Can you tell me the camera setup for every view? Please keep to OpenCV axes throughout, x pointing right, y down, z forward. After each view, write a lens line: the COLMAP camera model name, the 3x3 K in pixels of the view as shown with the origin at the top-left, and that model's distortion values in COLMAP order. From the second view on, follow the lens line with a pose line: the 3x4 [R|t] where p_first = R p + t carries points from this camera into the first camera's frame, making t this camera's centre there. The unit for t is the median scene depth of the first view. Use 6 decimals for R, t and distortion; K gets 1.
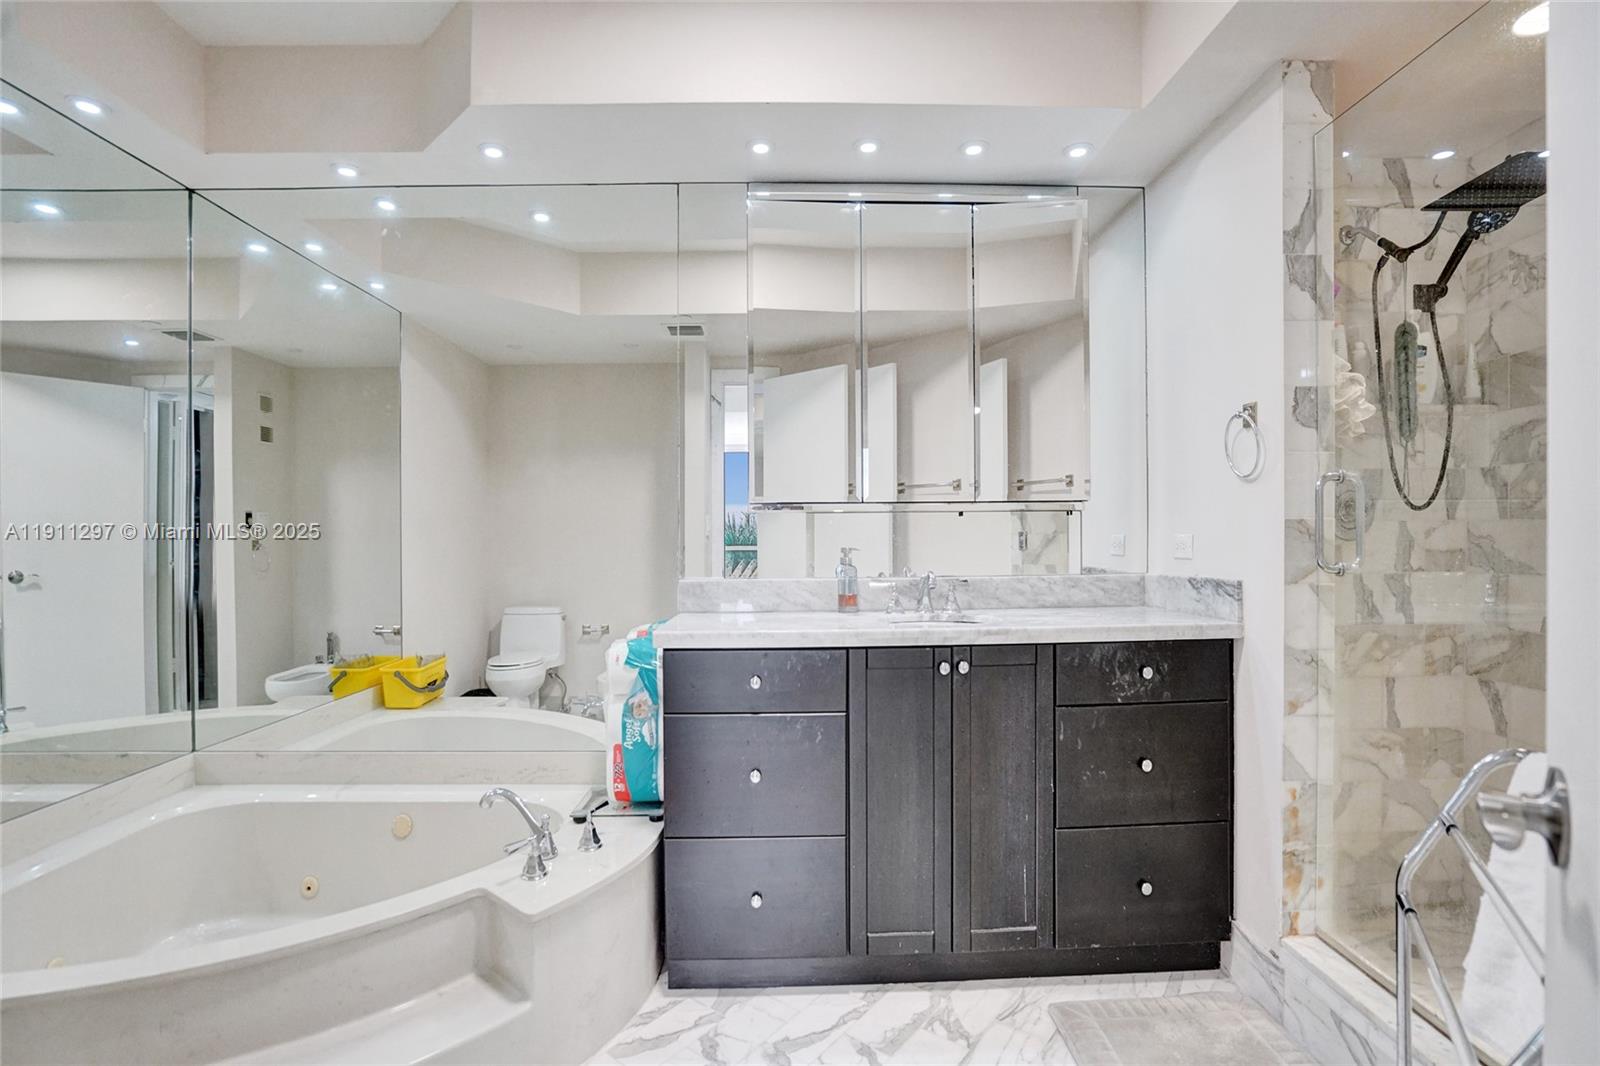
lens RADIAL K [[753.5, 0, 803.5], [0, 753.5, 531.4], [0, 0, 1]] dist [0.003675, -0.000868]
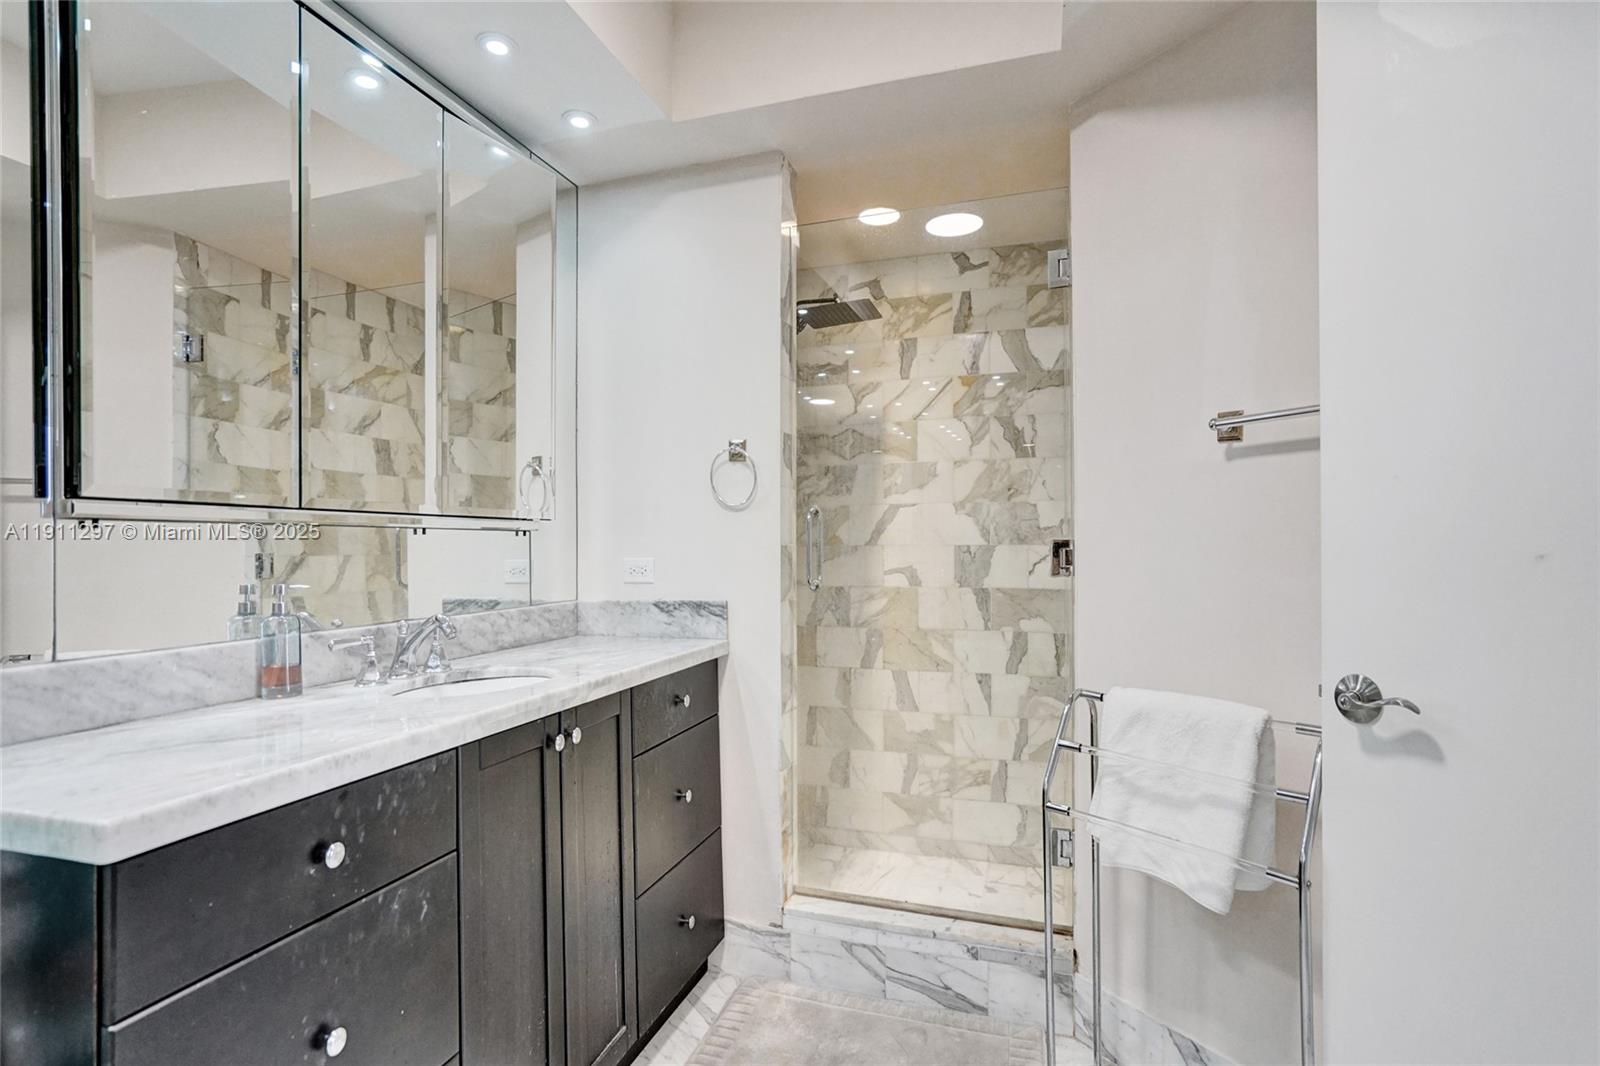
lens RADIAL K [[794.8, 0, 798.2], [0, 794.8, 545.2], [0, 0, 1]] dist [-0.000009, 0.000289]
pose [[0.334610, 0.010157, 0.942302, -0.460524], [-0.004431, 0.999948, -0.009205, -0.004784], [-0.942346, -0.001095, 0.334637, 0.513111]]
